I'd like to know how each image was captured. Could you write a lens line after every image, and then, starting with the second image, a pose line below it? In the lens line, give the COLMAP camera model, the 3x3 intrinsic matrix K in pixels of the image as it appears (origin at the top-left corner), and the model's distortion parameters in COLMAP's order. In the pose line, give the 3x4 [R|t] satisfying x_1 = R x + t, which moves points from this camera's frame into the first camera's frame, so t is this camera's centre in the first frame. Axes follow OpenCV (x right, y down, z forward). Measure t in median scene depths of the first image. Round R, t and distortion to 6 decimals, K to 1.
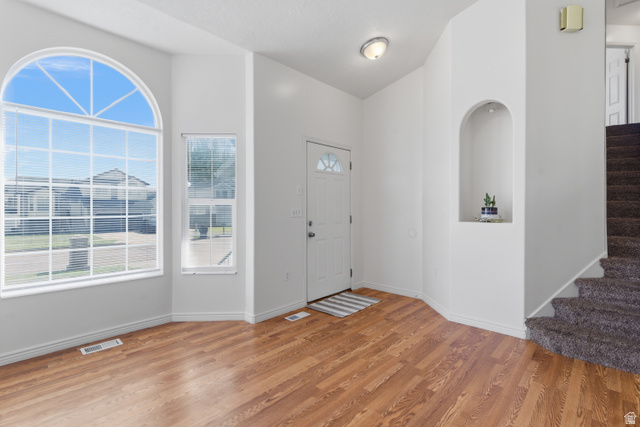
lens RADIAL K [[310.4, 0, 318.2], [0, 310.4, 211.2], [0, 0, 1]] dist [0.002390, -0.003241]
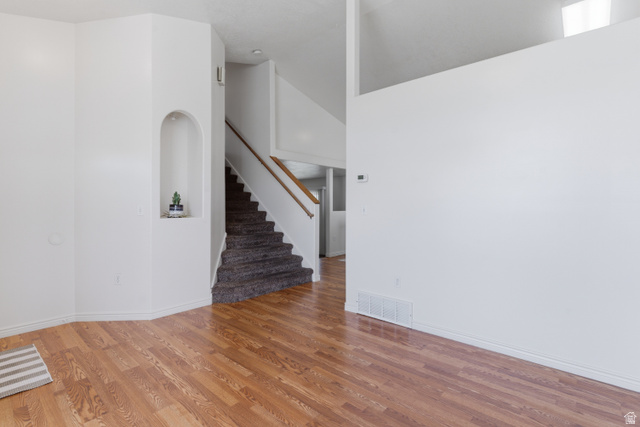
lens RADIAL K [[310.4, 0, 320.0], [0, 310.4, 213.3], [0, 0, 1]] dist [0.002390, -0.003241]
pose [[-0.026958, -0.028570, 0.999228, -0.721521], [0.009360, 0.999540, 0.028832, -0.010347], [-0.999593, 0.010130, -0.026678, 0.619388]]
